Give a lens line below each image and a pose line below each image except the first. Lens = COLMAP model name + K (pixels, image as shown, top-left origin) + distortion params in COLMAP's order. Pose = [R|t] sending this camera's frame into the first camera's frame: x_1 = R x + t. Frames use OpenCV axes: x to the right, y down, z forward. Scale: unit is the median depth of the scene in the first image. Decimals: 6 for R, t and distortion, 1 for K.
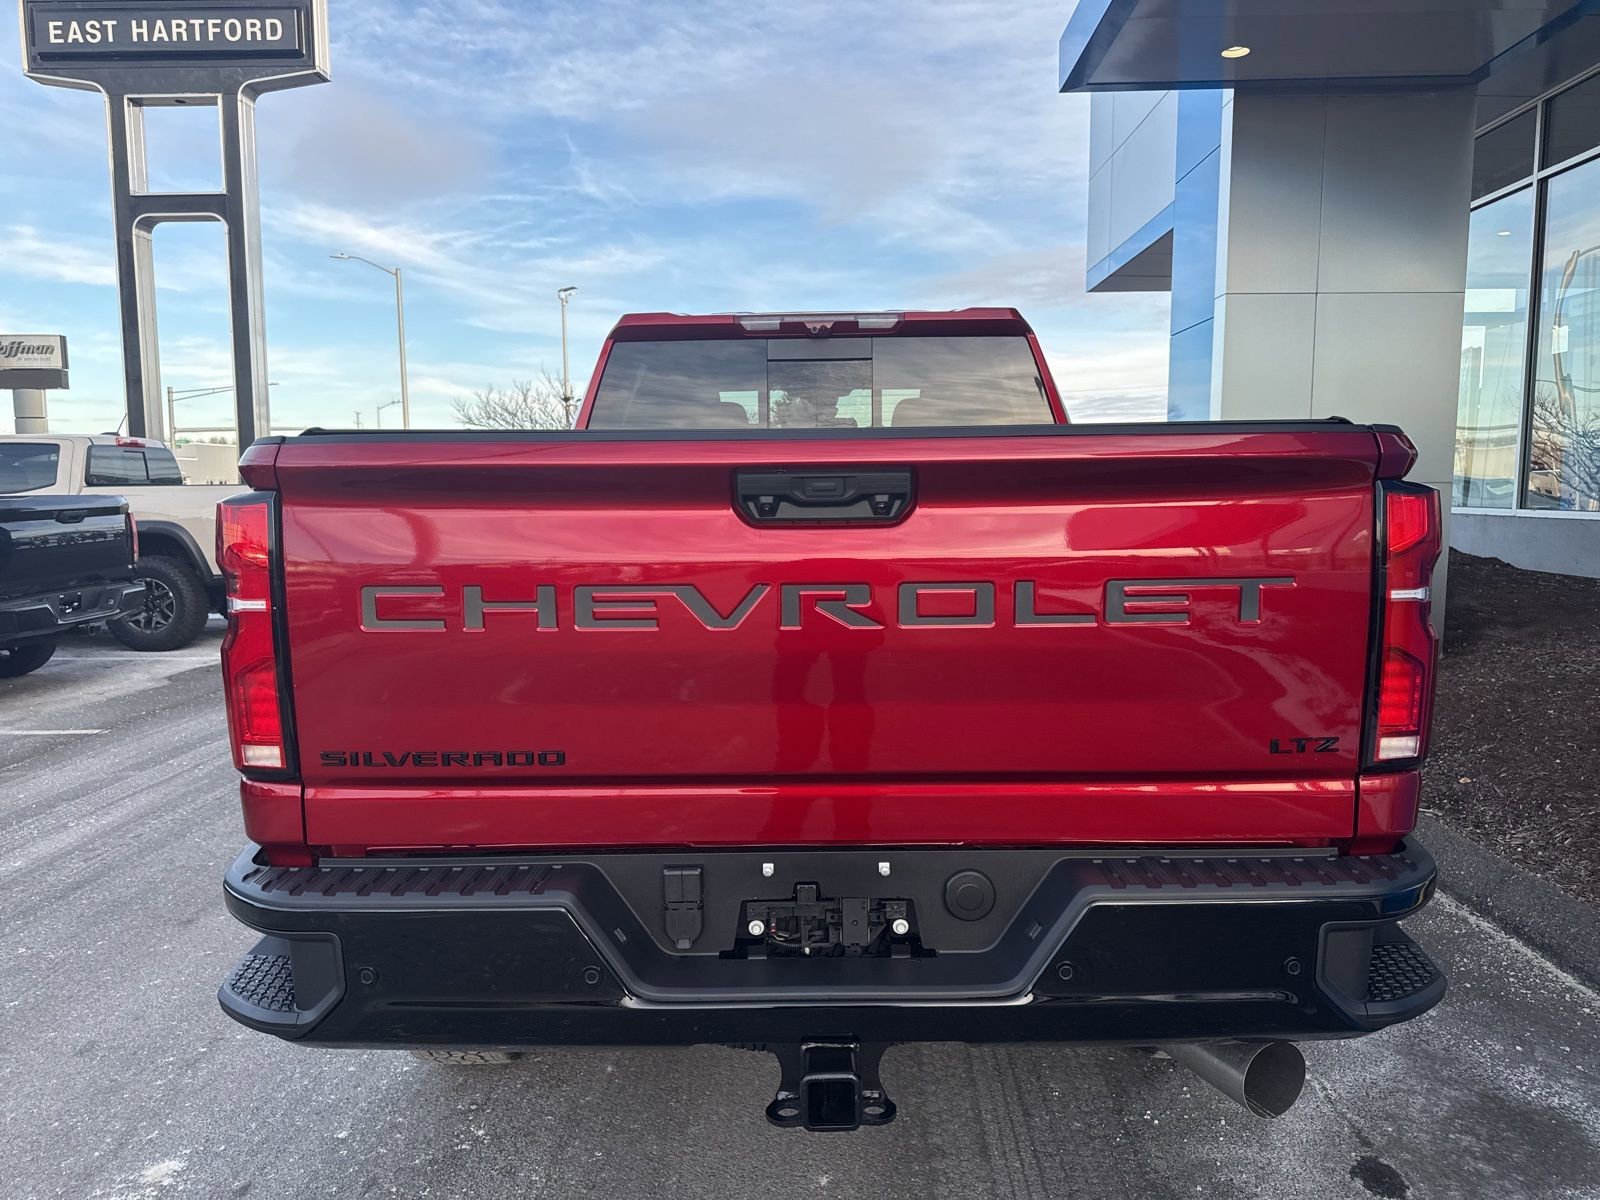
lens RADIAL K [[1113.1, 0, 800.0], [0, 1113.1, 600.0], [0, 0, 1]] dist [0.030663, -0.043523]
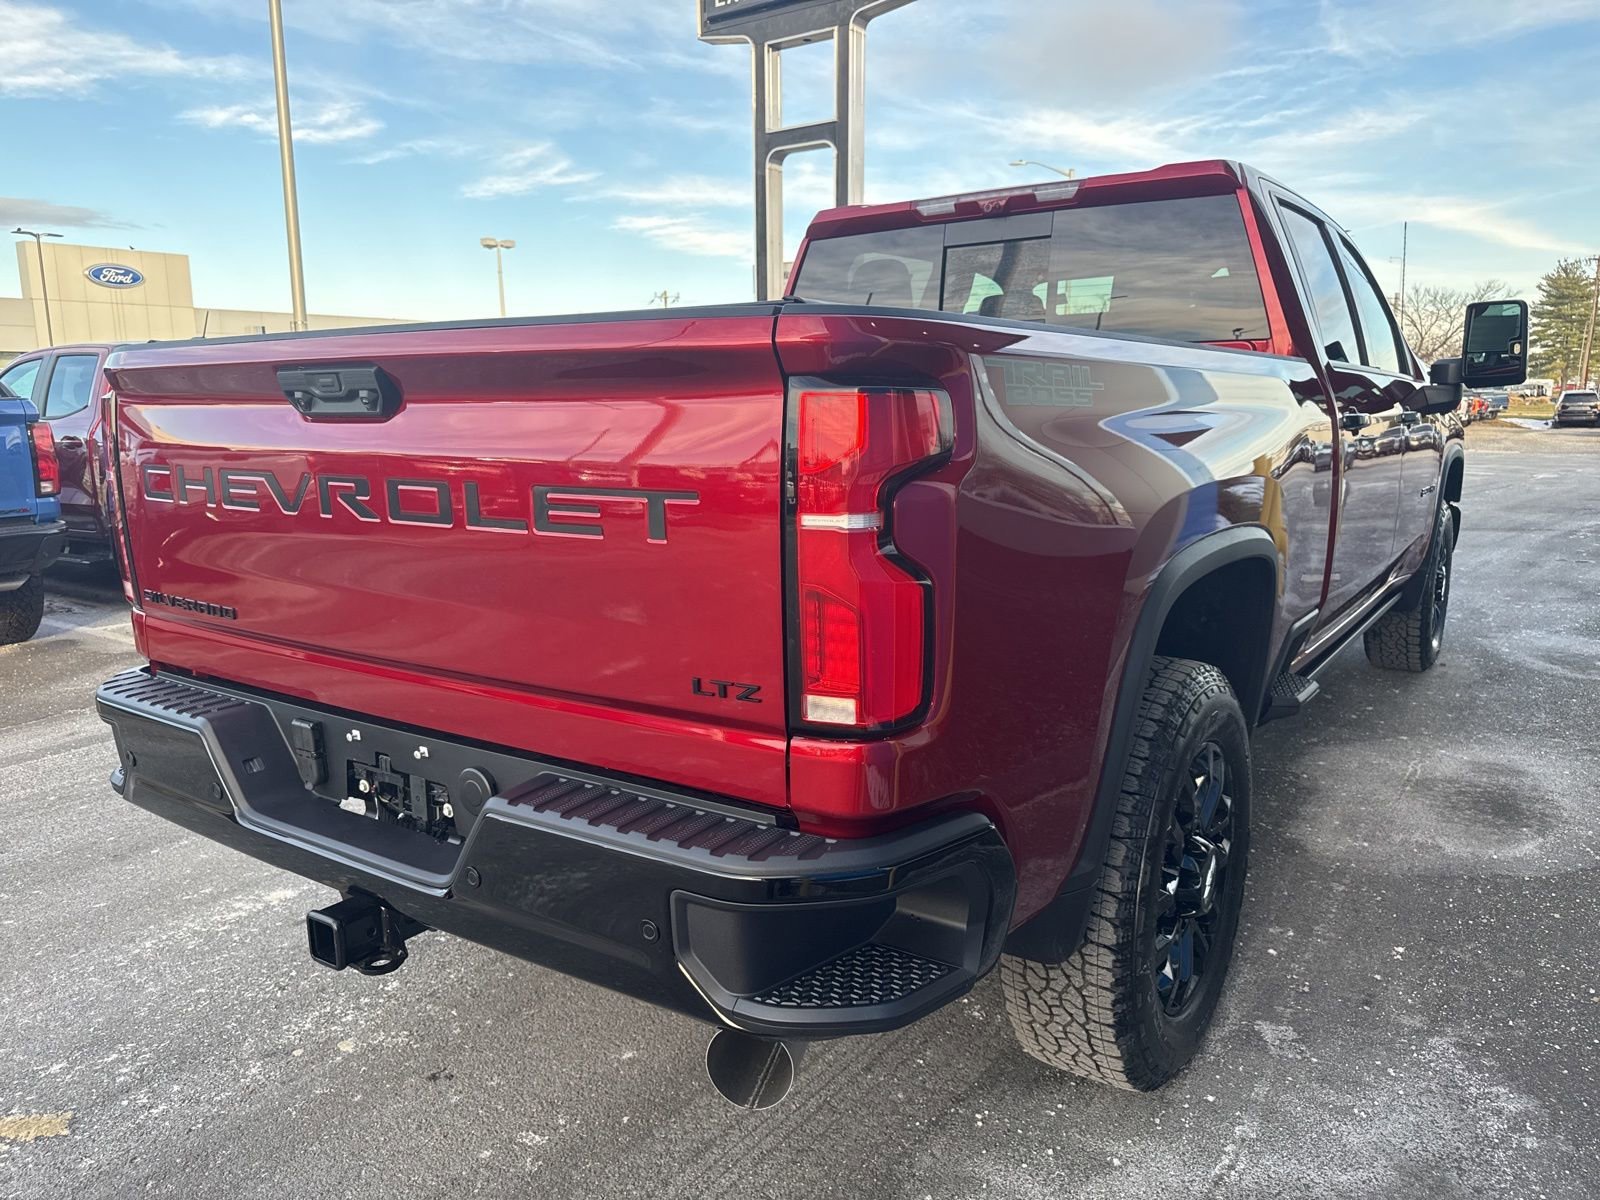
lens RADIAL K [[1137.8, 0, 829.1], [0, 1137.8, 602.9], [0, 0, 1]] dist [-0.007077, 0.003513]
pose [[0.821395, 0.098787, -0.561740, 0.154527], [-0.050654, 0.993629, 0.100671, -0.004021], [0.568106, -0.054237, 0.821166, 0.052938]]
